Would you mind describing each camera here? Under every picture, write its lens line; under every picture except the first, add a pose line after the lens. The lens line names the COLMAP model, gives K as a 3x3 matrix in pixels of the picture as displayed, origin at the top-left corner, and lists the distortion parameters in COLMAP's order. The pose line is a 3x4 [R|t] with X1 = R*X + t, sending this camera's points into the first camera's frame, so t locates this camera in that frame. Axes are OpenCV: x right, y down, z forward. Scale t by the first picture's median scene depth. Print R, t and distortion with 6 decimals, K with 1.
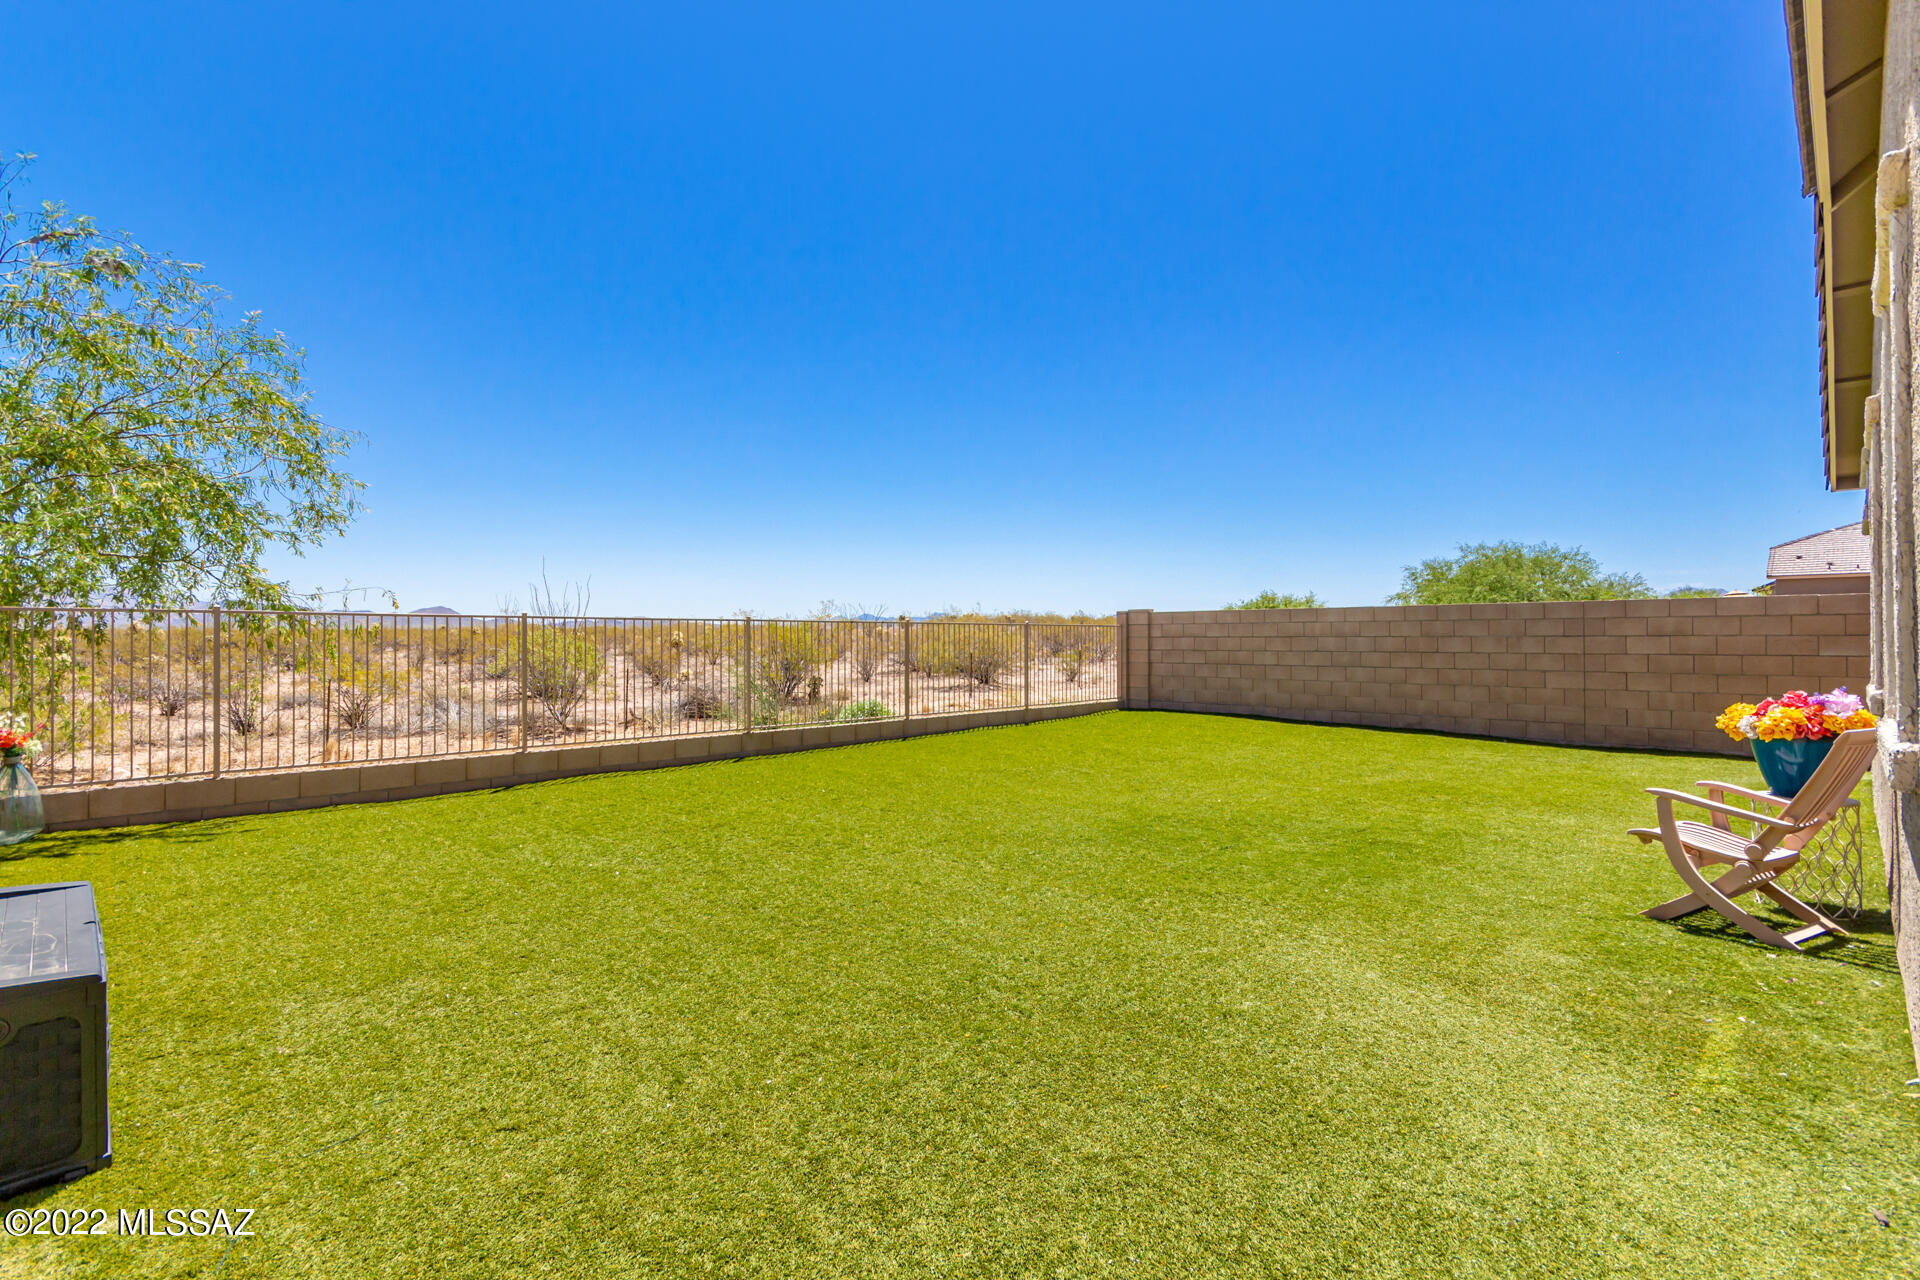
lens RADIAL K [[905.4, 0, 962.5], [0, 905.4, 636.8], [0, 0, 1]] dist [0.004287, -0.000185]
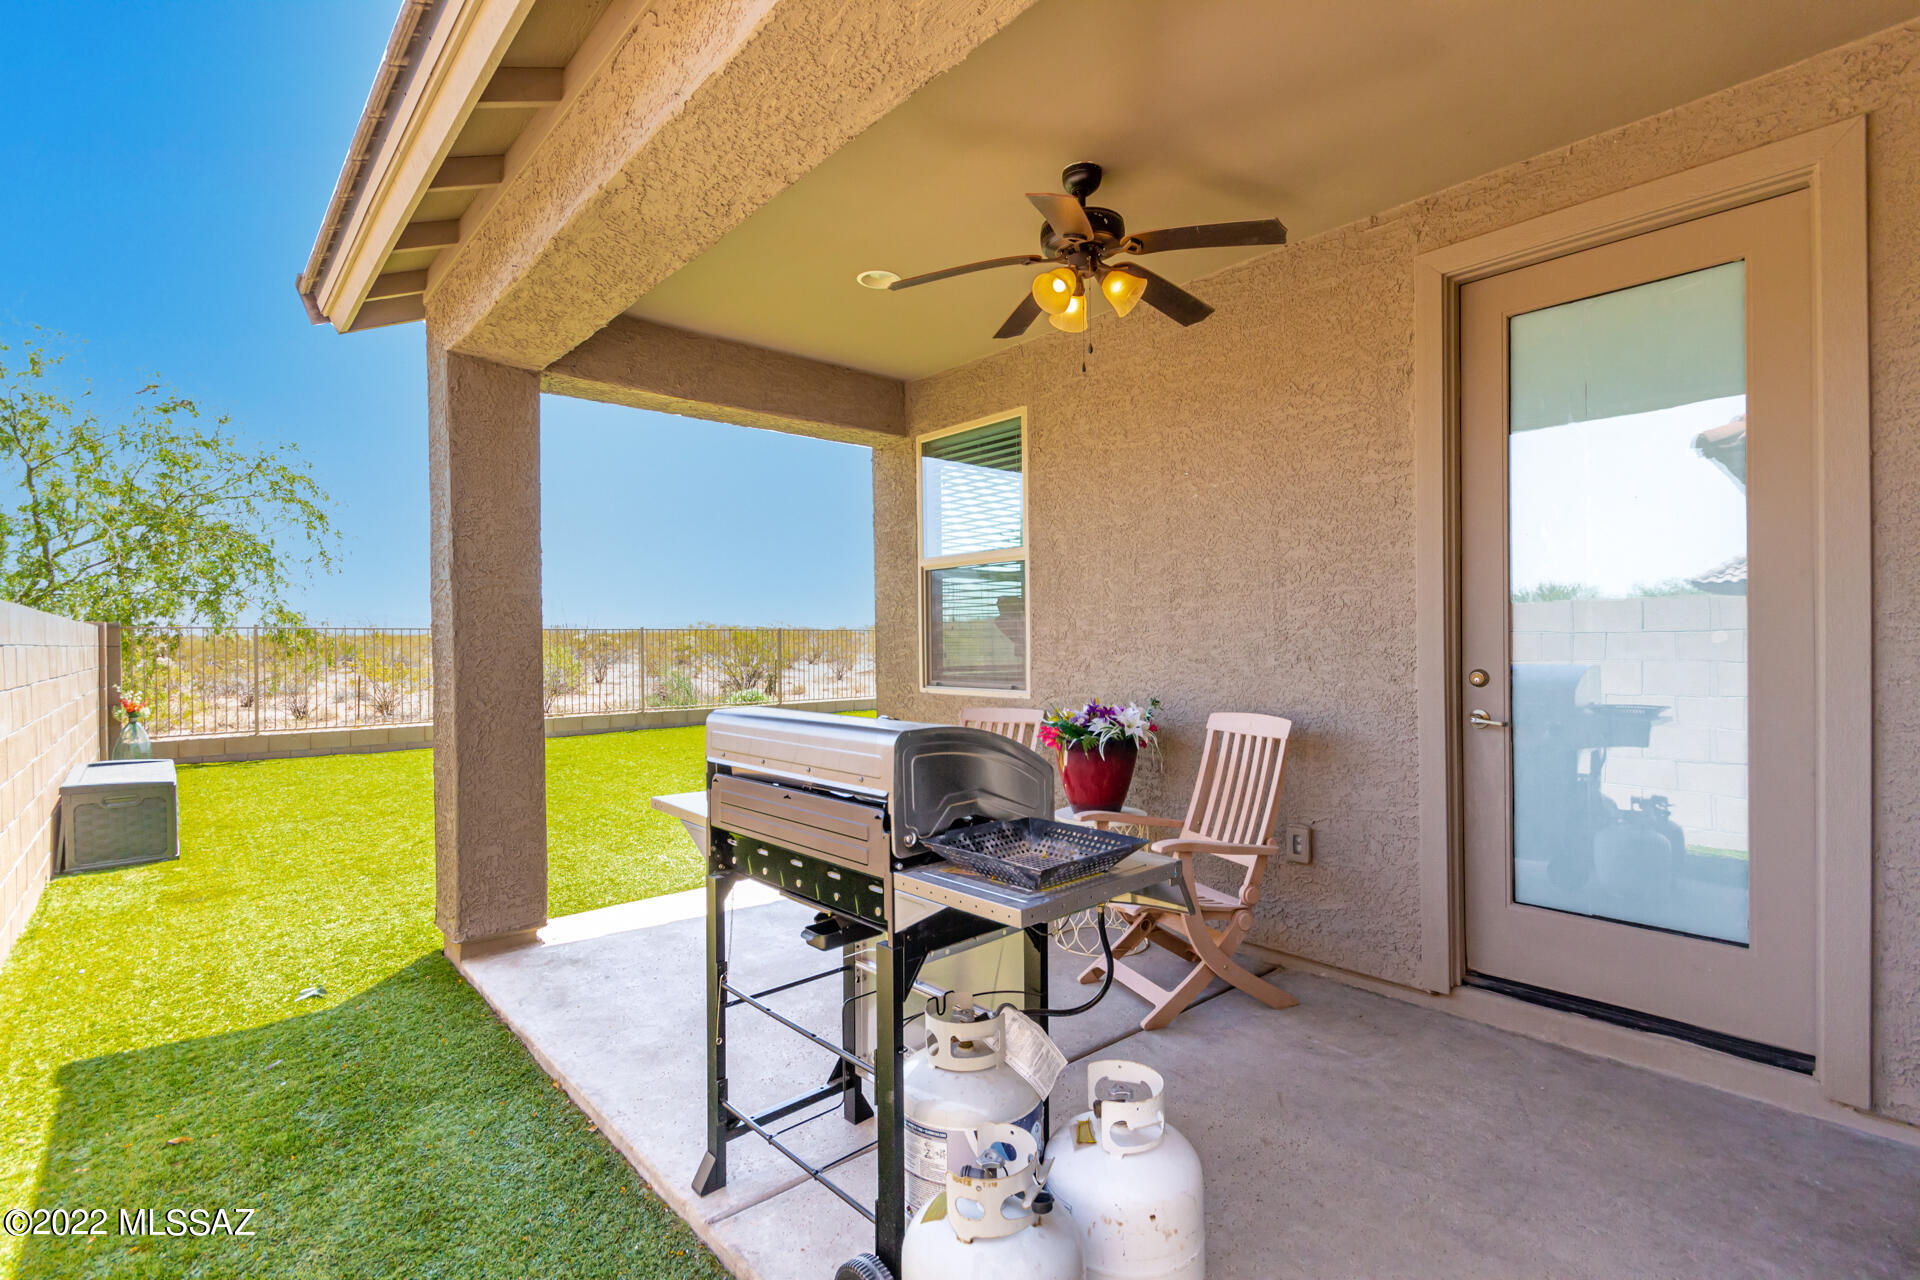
lens RADIAL K [[890.0, 0, 960.1], [0, 890.0, 645.9], [0, 0, 1]] dist [0.000921, -0.000056]
pose [[0.998641, -0.001650, -0.052099, 0.453224], [0.001907, 0.999986, 0.004888, 0.001480], [0.052090, -0.004981, 0.998630, -0.449917]]
